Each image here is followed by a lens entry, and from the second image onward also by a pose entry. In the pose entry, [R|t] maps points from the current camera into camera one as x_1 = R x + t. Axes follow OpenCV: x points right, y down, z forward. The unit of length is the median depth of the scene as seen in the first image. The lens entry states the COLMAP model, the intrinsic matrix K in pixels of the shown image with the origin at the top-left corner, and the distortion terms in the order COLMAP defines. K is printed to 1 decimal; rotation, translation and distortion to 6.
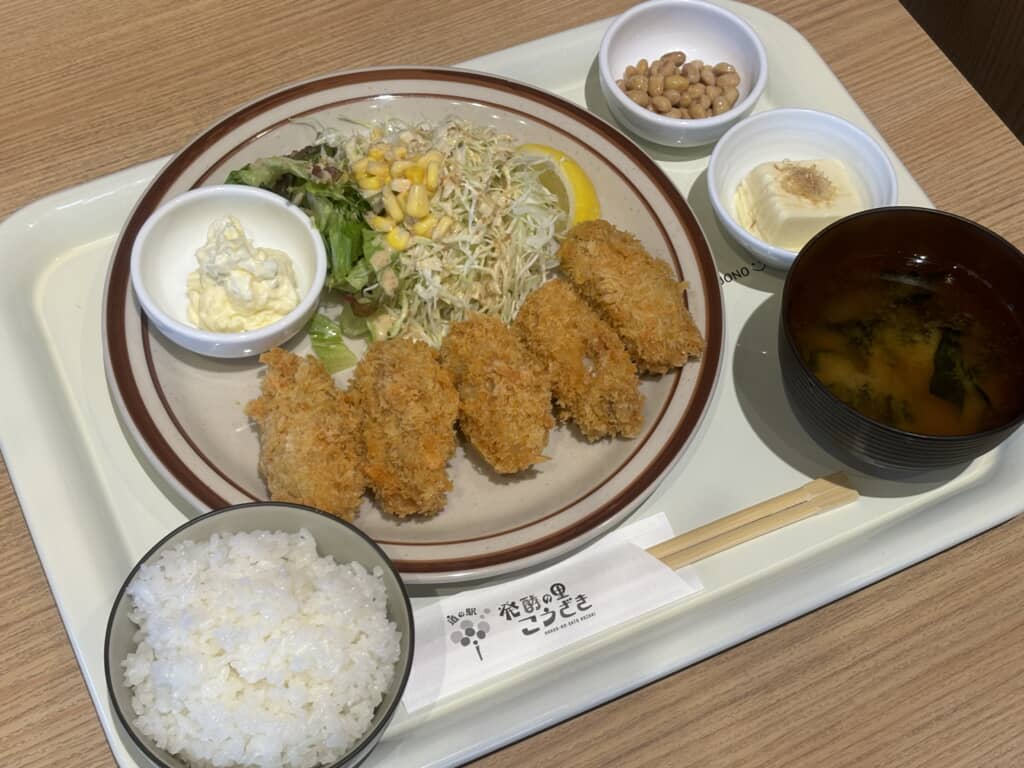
lens RADIAL K [[1698.9, 0, 512.0], [0, 1698.9, 384.0], [0, 0, 1]] dist [0.276696, -1.447157]
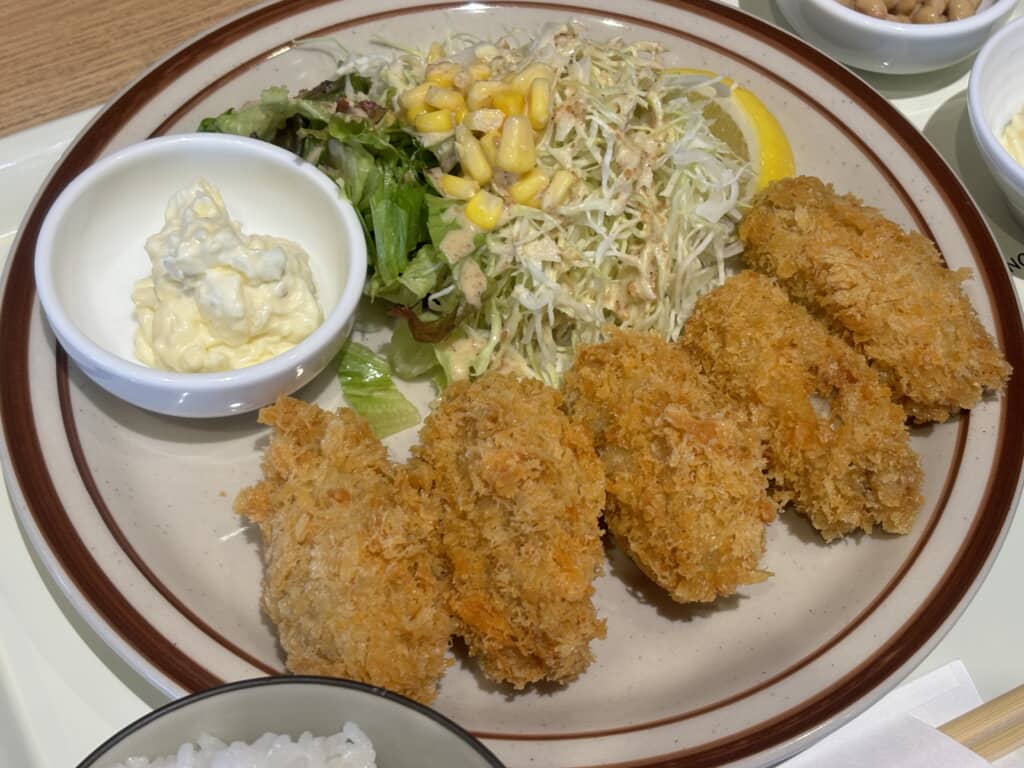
lens RADIAL K [[1698.9, 0, 512.0], [0, 1698.9, 384.0], [0, 0, 1]] dist [0.276696, -1.447157]
pose [[0.999437, -0.030624, 0.013708, -0.067871], [0.031258, 0.998322, -0.048743, 0.005172], [-0.012192, 0.049144, 0.998717, 0.409204]]
